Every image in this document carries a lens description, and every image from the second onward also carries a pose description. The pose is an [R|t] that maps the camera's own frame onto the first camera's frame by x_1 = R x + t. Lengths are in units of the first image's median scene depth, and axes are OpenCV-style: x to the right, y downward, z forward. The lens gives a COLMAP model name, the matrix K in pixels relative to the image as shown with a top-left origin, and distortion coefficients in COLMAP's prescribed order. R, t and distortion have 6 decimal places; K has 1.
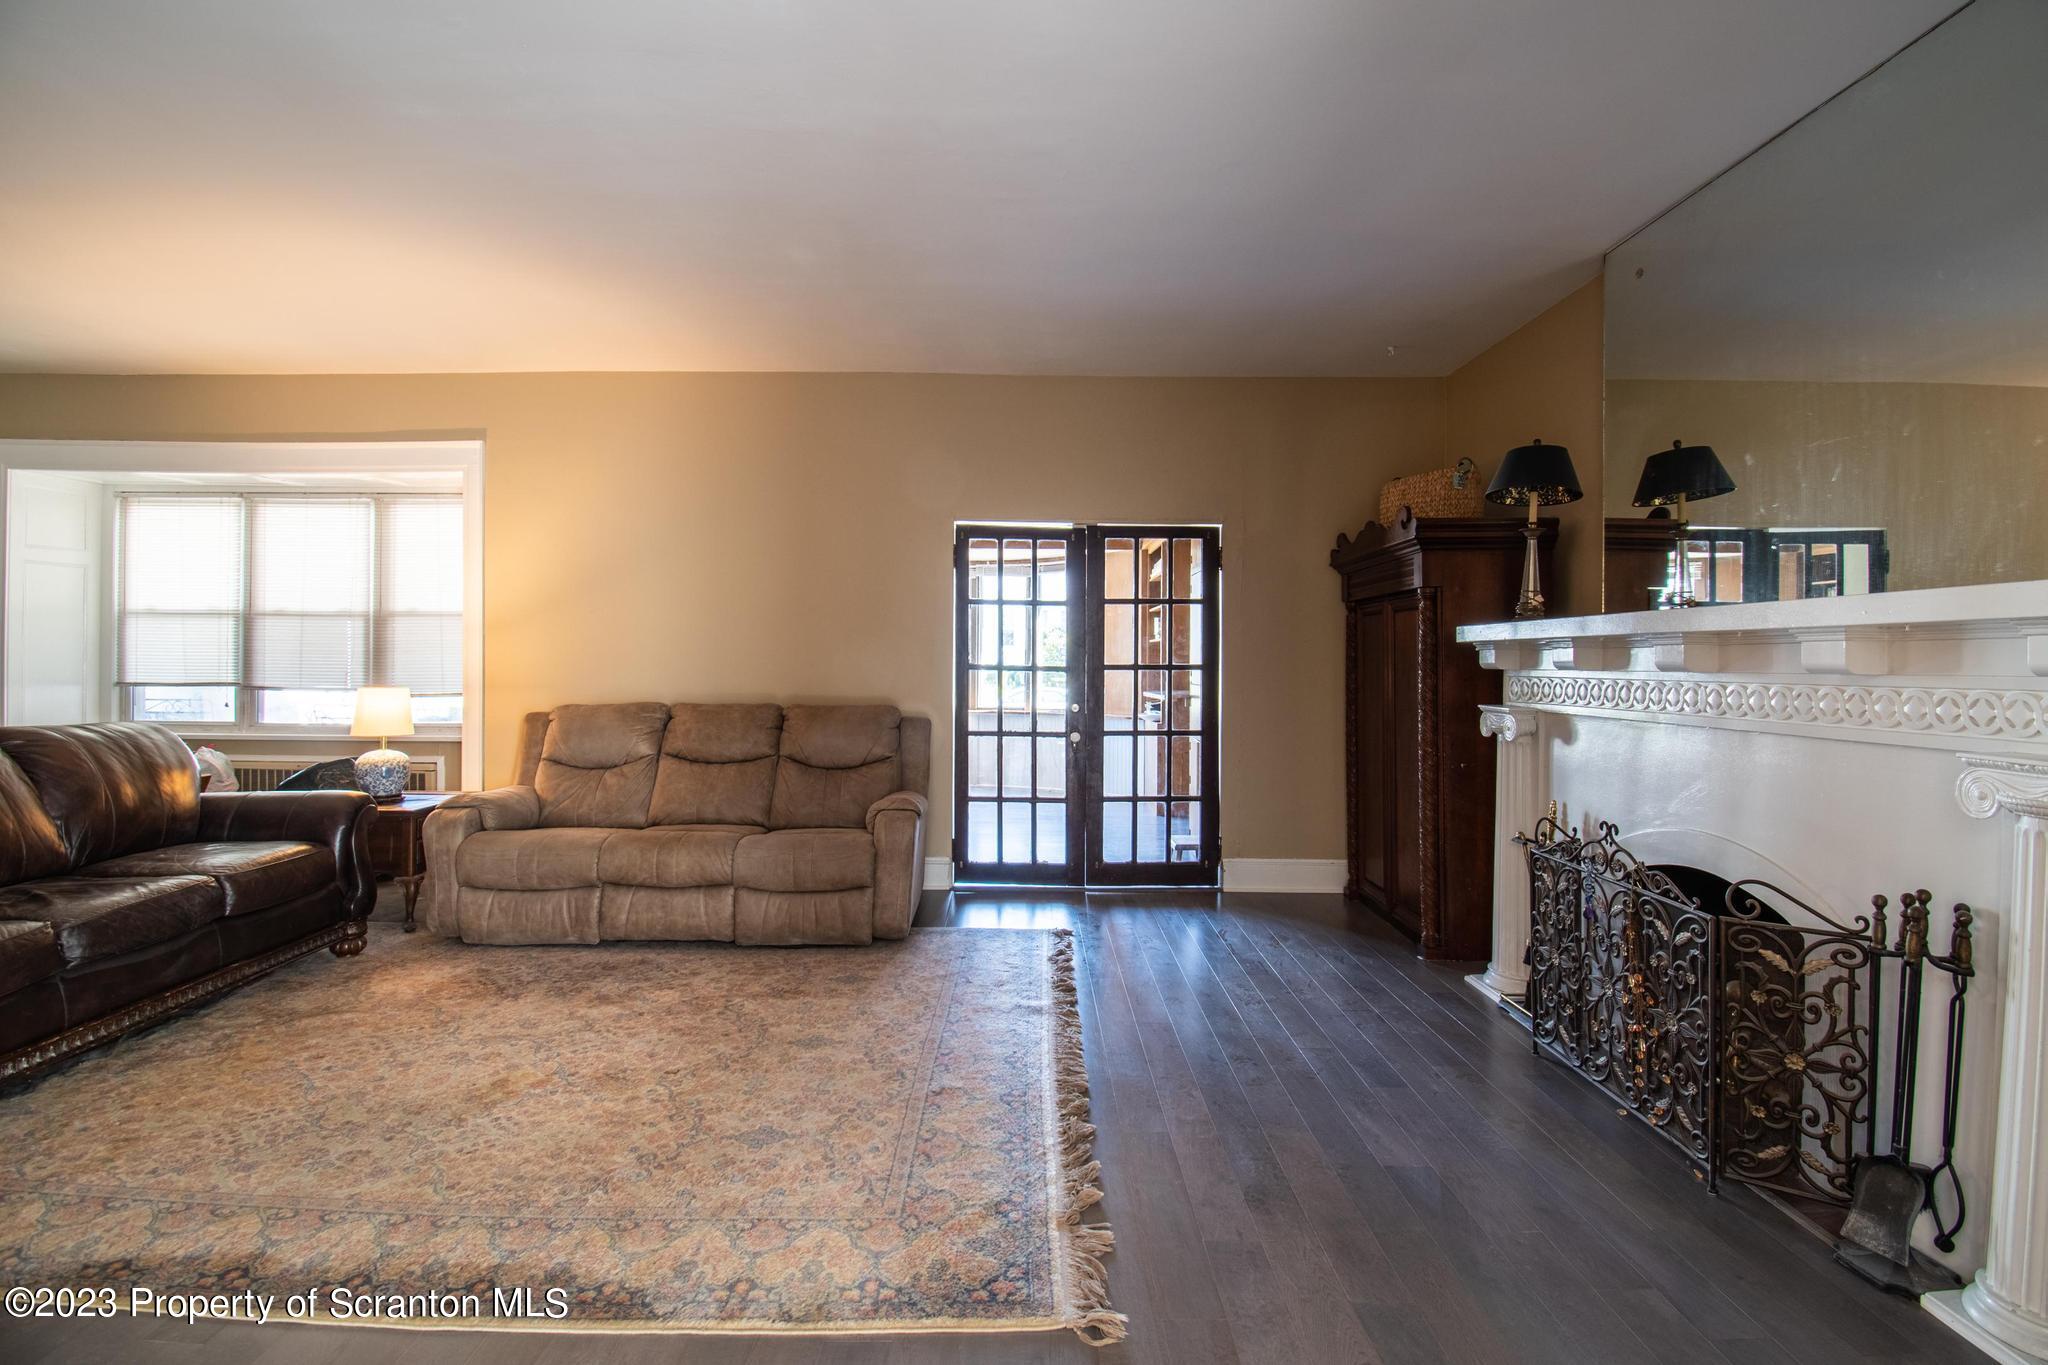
lens RADIAL K [[927.7, 0, 1040.3], [0, 927.7, 654.1], [0, 0, 1]] dist [-0.001892, -0.005062]
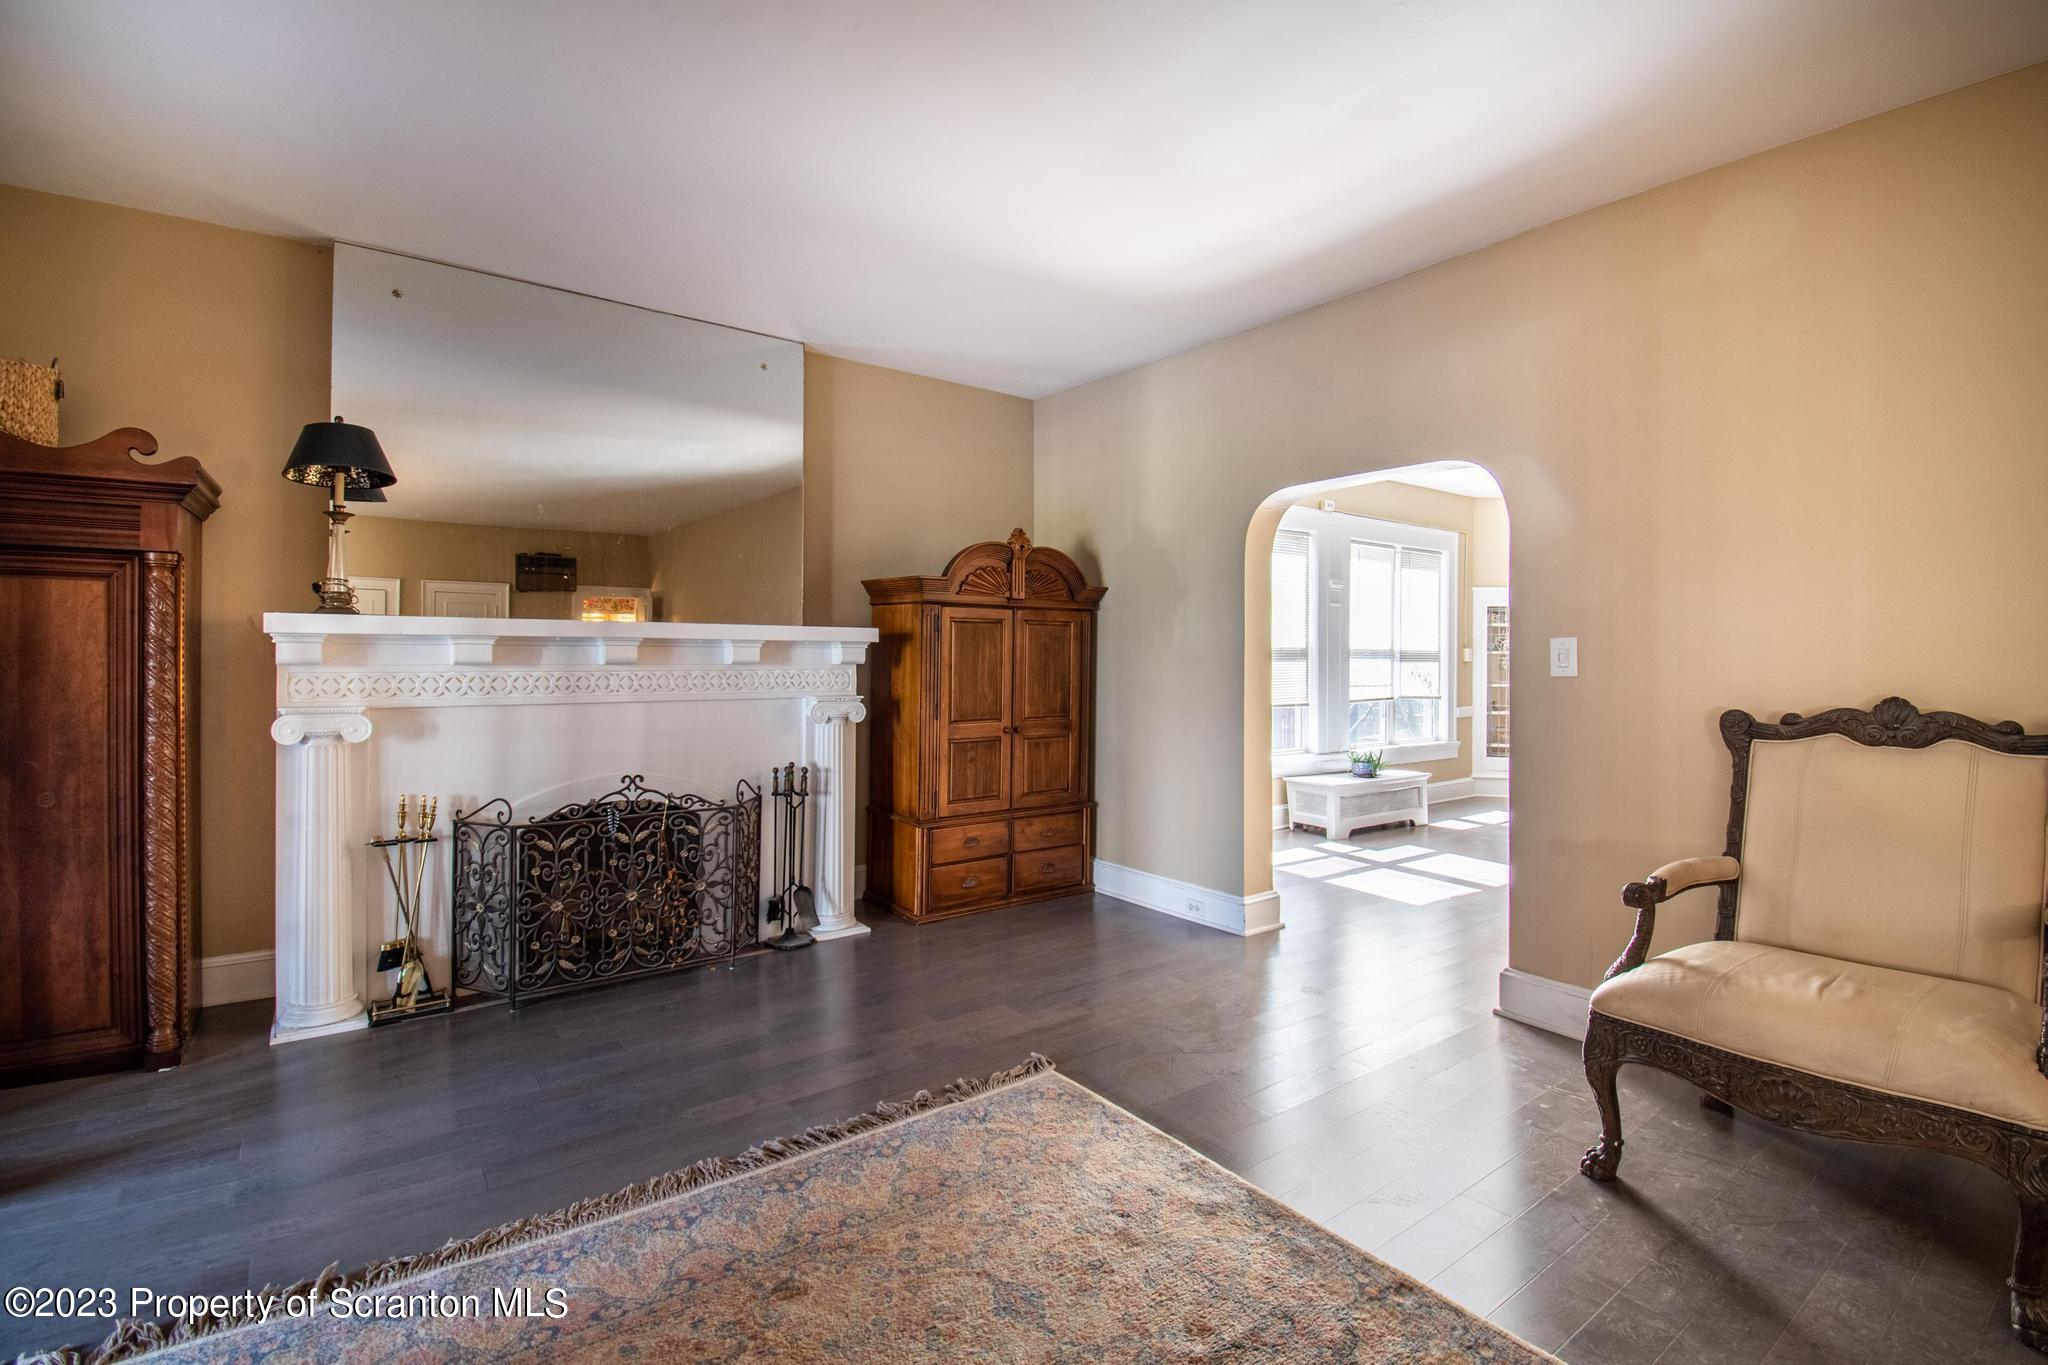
lens RADIAL K [[927.7, 0, 1033.2], [0, 927.7, 653.1], [0, 0, 1]] dist [-0.001892, -0.005062]
pose [[-0.586734, -0.003470, 0.809772, -0.596840], [-0.013368, 0.999896, -0.005401, 0.000701], [-0.809669, -0.013994, -0.586720, 0.940710]]
